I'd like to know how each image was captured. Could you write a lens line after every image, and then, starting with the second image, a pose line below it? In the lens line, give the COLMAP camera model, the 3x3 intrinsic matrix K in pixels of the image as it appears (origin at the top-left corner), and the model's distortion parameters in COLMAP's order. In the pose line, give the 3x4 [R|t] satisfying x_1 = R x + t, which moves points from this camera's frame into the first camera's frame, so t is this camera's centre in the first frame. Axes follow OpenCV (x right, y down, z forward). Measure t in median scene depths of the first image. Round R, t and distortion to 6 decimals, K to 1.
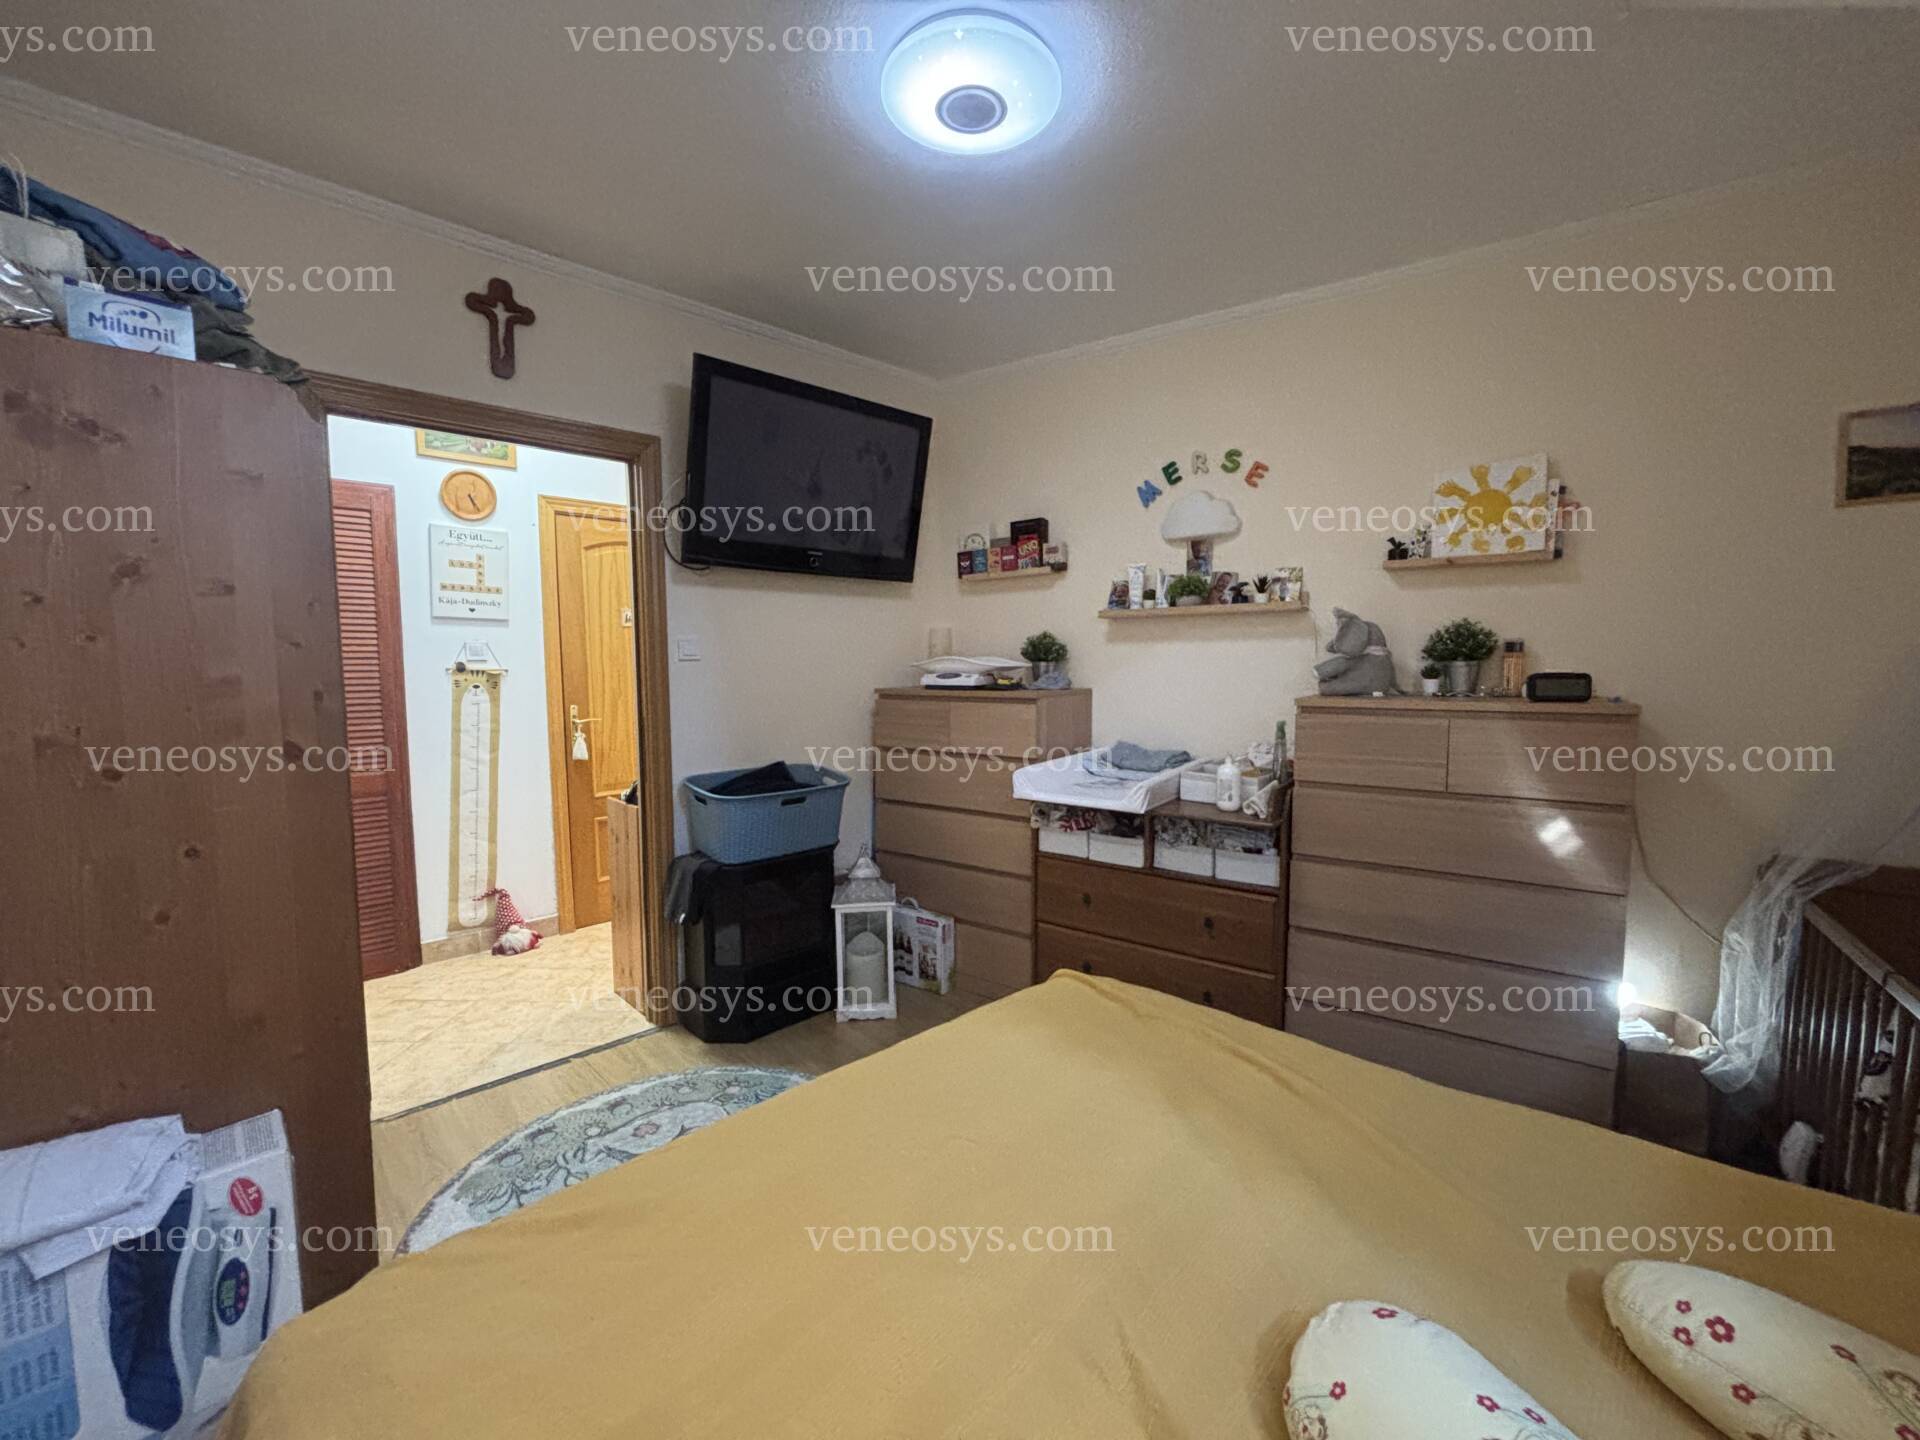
lens RADIAL K [[775.8, 0, 955.6], [0, 775.8, 716.8], [0, 0, 1]] dist [0.000432, -0.000312]
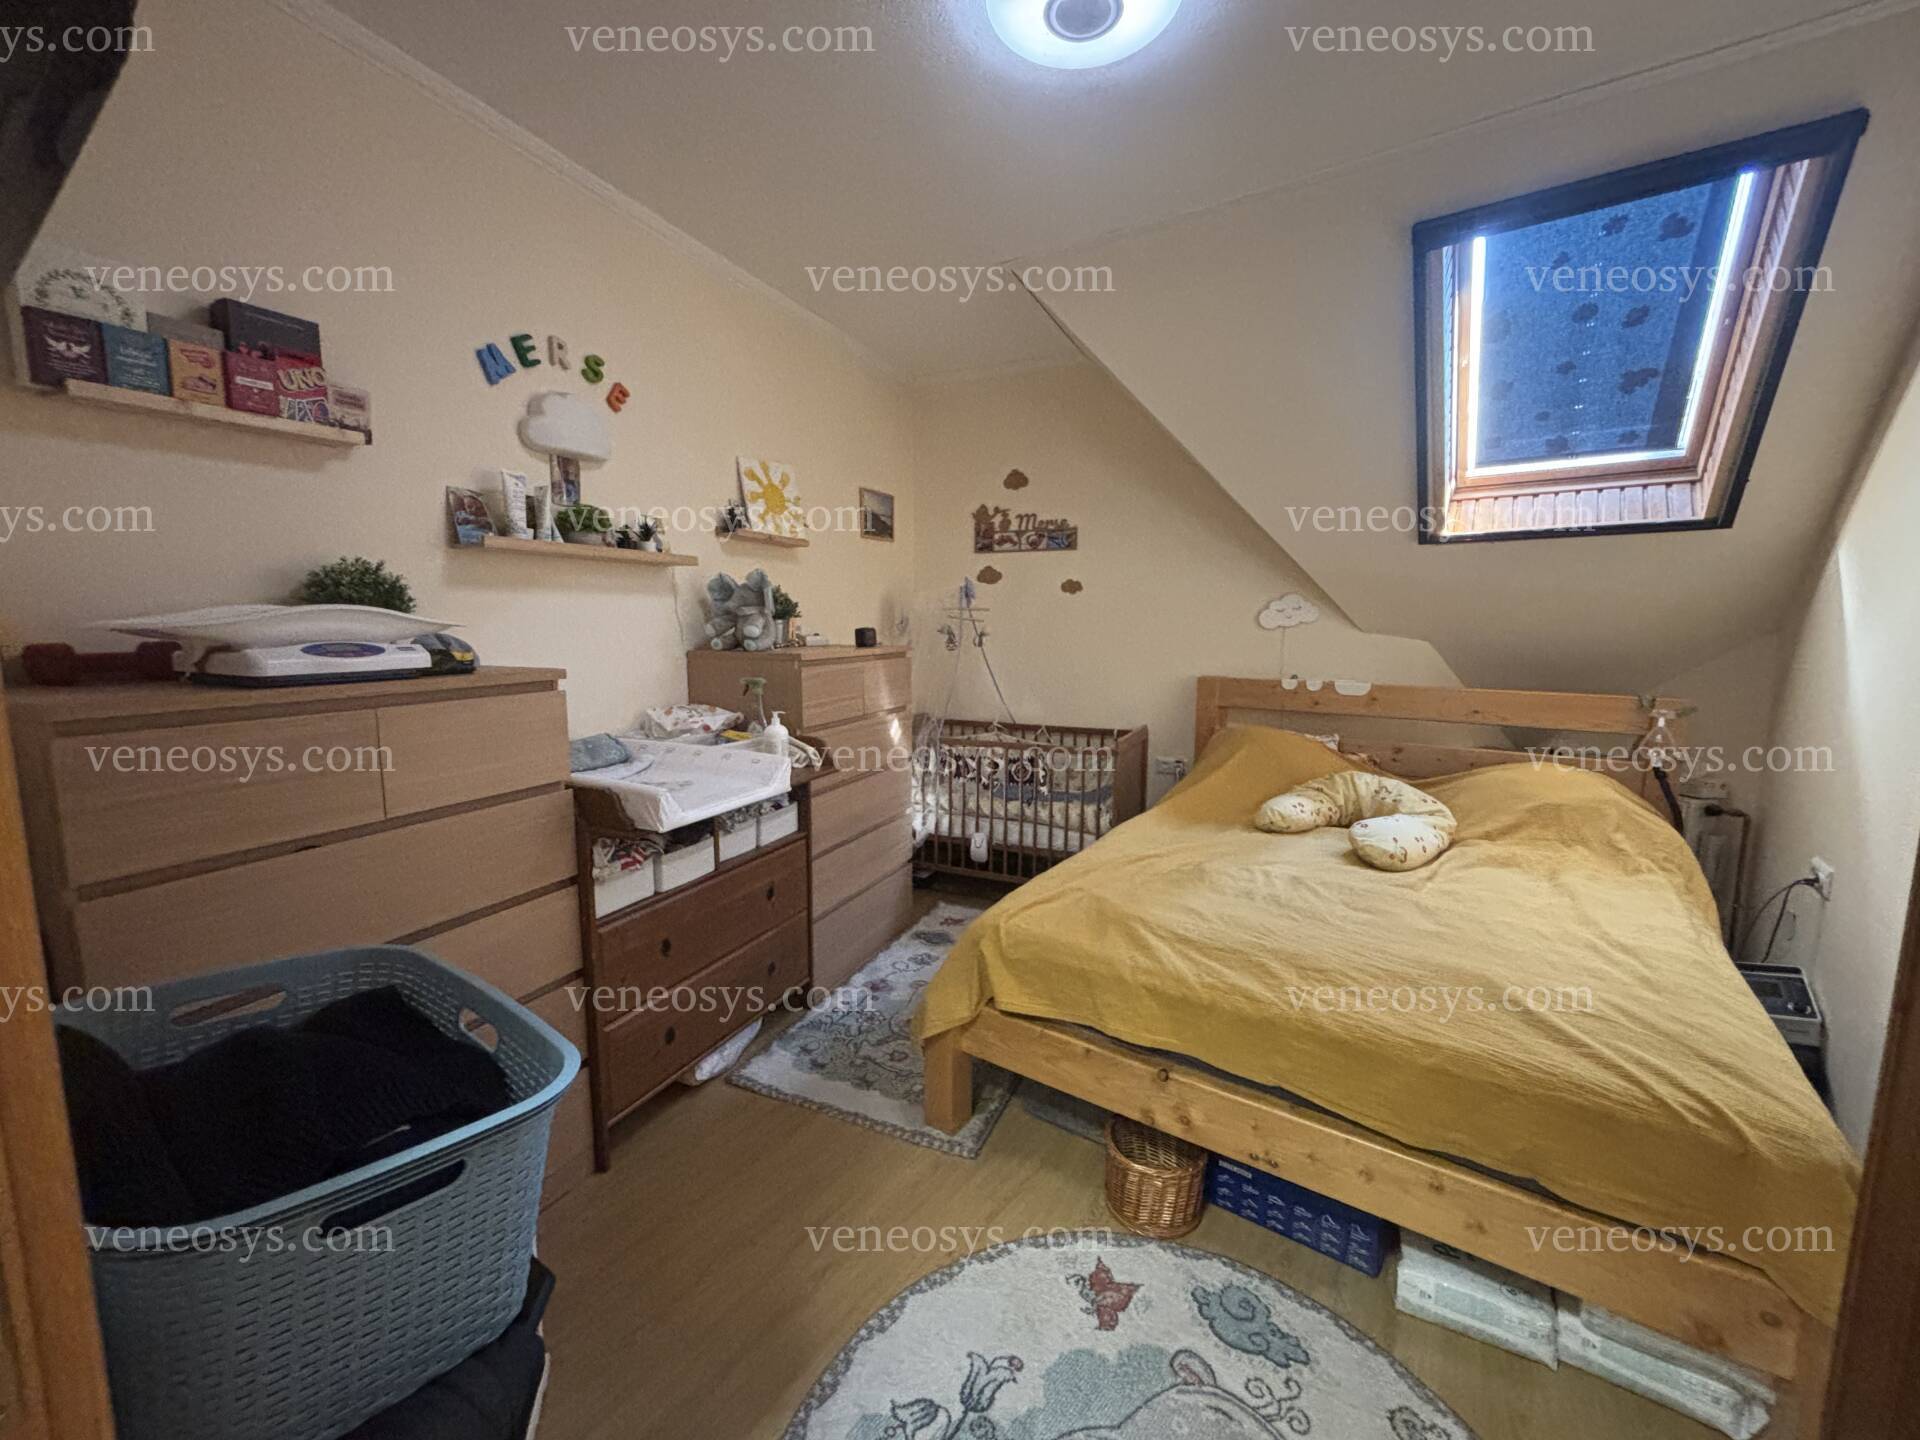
lens RADIAL K [[775.8, 0, 955.6], [0, 775.8, 716.8], [0, 0, 1]] dist [0.000432, -0.000312]
pose [[-0.180695, -0.115435, 0.976742, -0.552079], [0.073532, 0.988724, 0.130454, -0.050138], [-0.980787, 0.095394, -0.170169, 0.815774]]
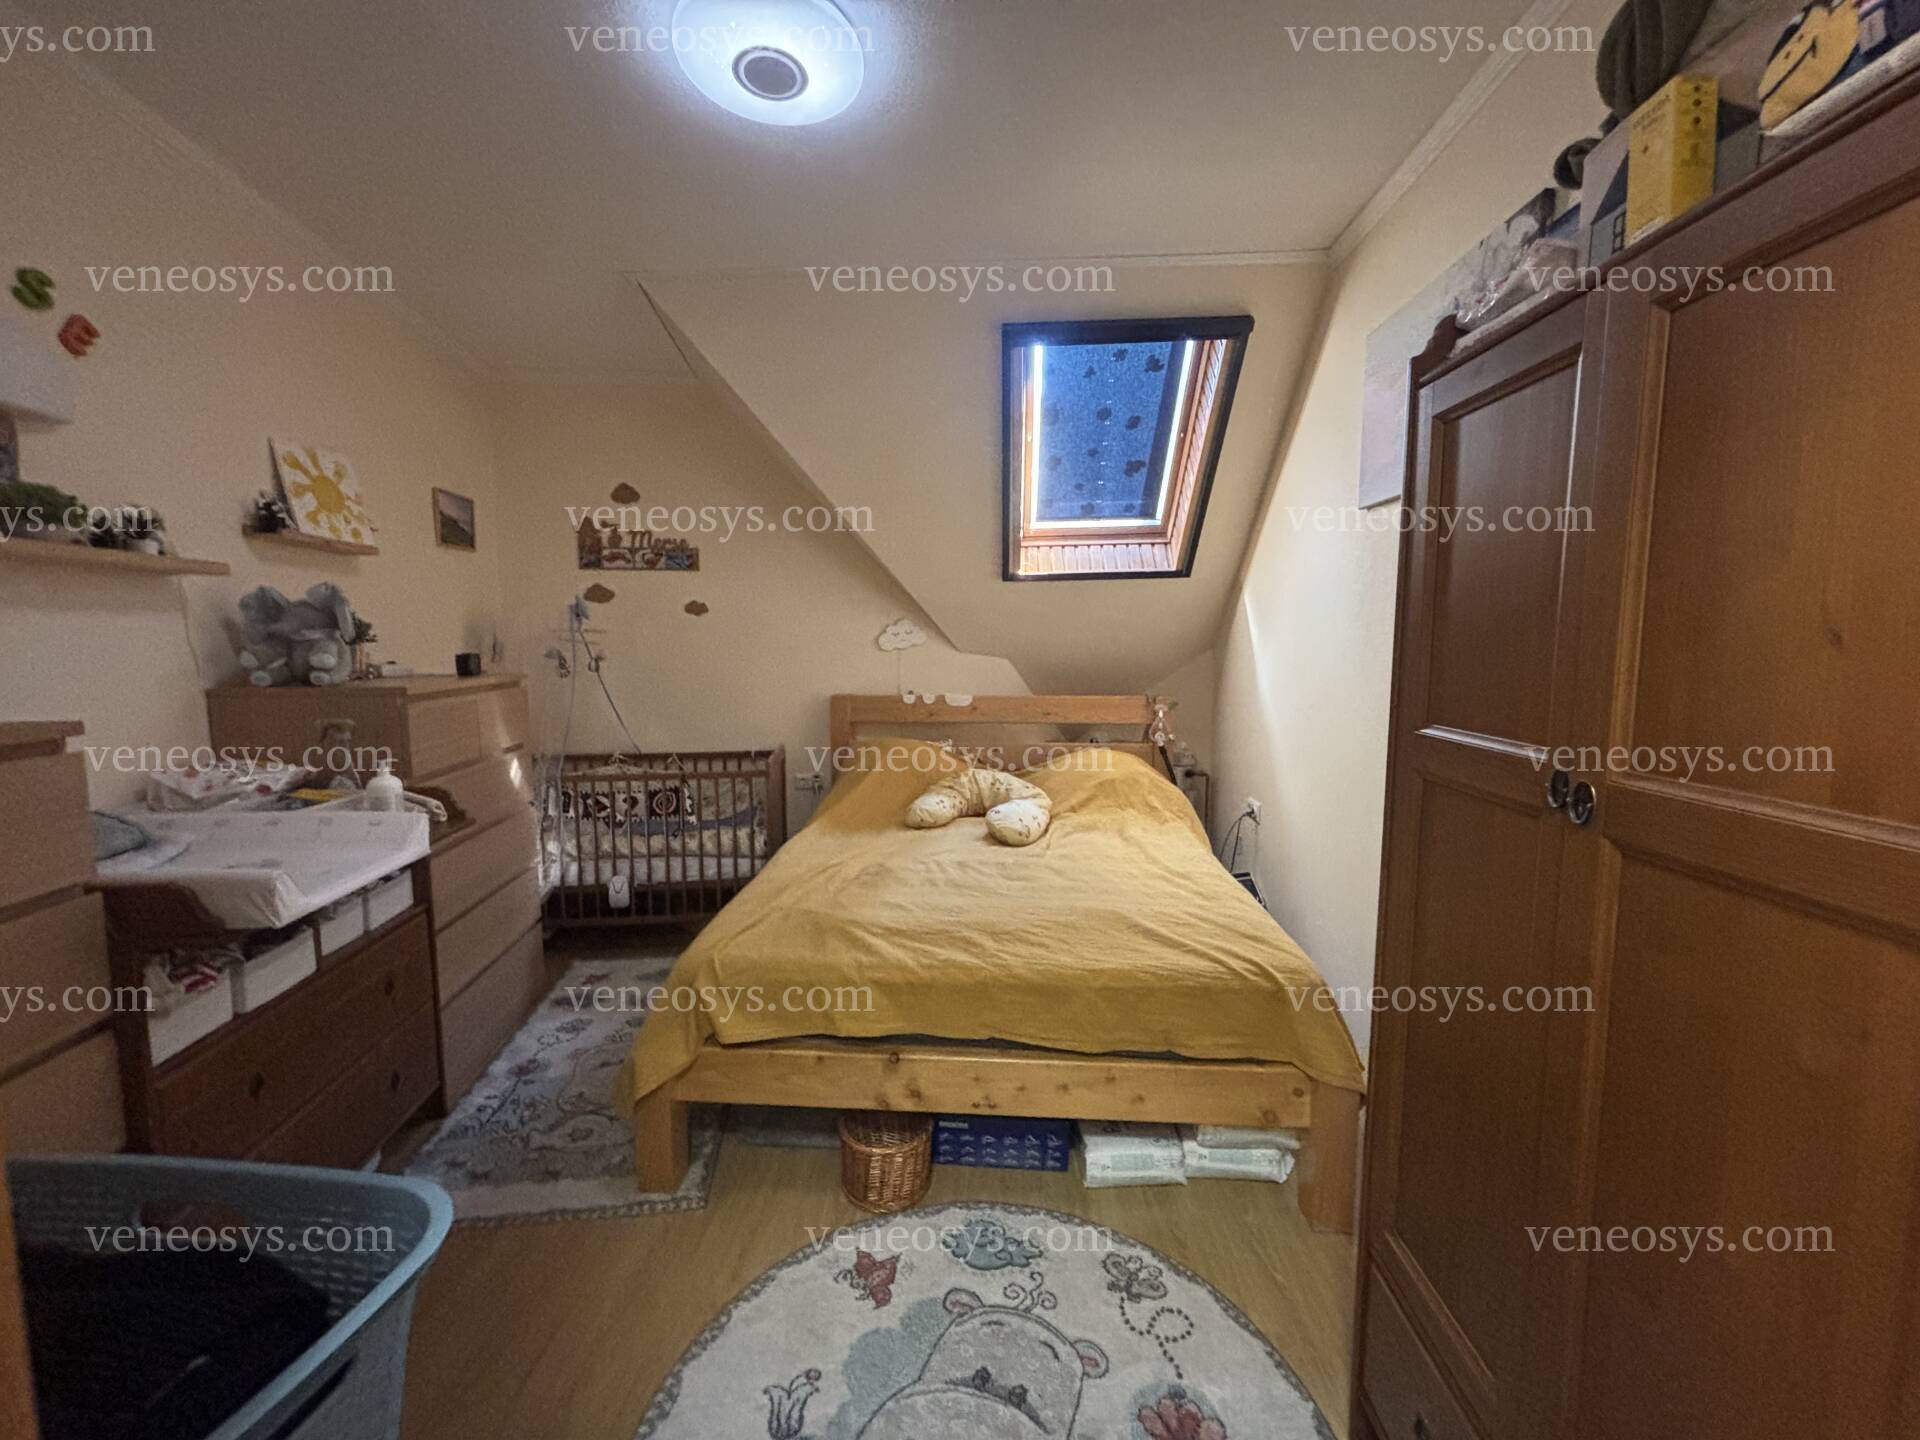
lens RADIAL K [[774.1, 0, 958.2], [0, 774.1, 718.9], [0, 0, 1]] dist [-0.005415, -0.000725]
pose [[-0.668171, -0.063668, 0.741278, -0.528644], [0.065614, 0.987407, 0.143950, -0.059714], [-0.741109, 0.144821, -0.655580, 0.928073]]
